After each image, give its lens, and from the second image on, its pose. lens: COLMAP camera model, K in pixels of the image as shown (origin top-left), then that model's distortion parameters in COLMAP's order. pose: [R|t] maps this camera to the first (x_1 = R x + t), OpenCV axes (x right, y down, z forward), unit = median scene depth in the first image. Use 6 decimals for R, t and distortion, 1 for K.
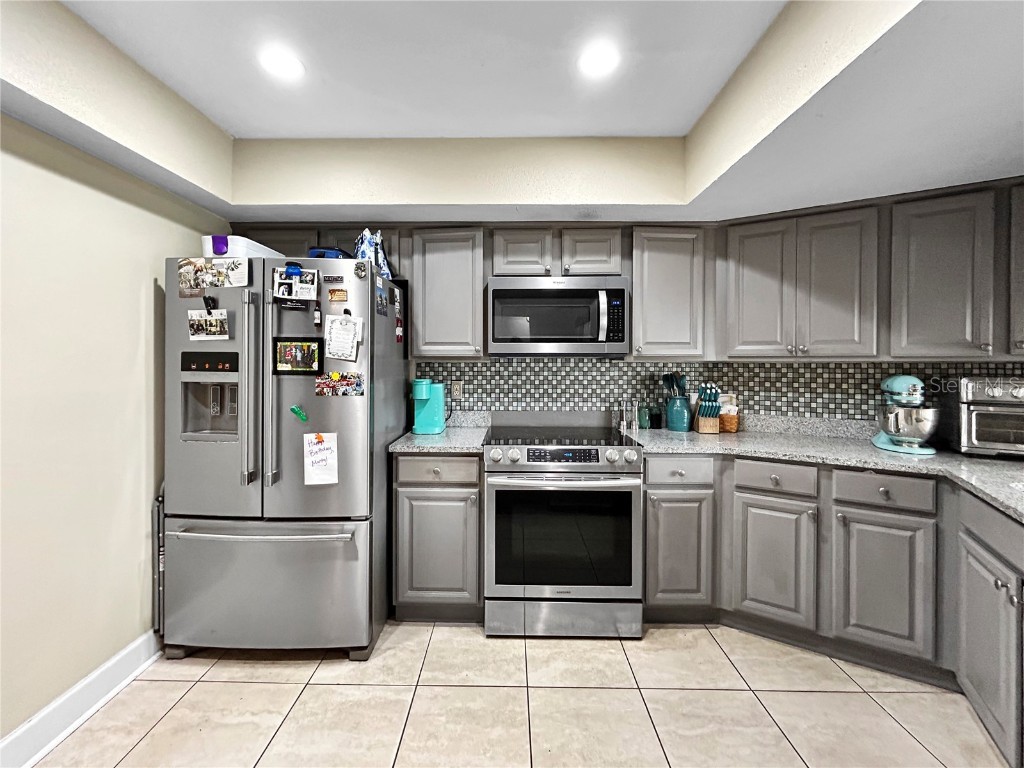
lens RADIAL K [[442.7, 0, 510.6], [0, 442.7, 384.0], [0, 0, 1]] dist [-0.002529, -0.000241]
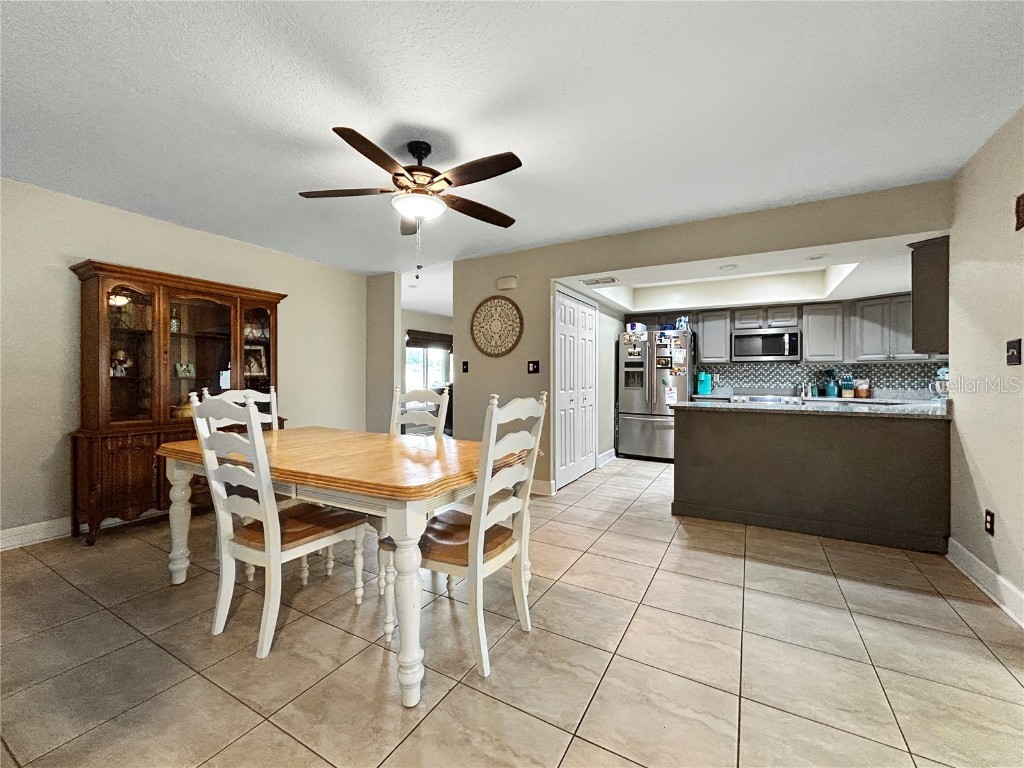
lens RADIAL K [[442.7, 0, 504.5], [0, 442.7, 379.8], [0, 0, 1]] dist [-0.002529, -0.000241]
pose [[0.867659, 0.004604, -0.497139, 0.074462], [-0.028433, 0.998780, -0.040374, 0.167989], [0.496346, 0.049166, 0.866731, -1.741123]]
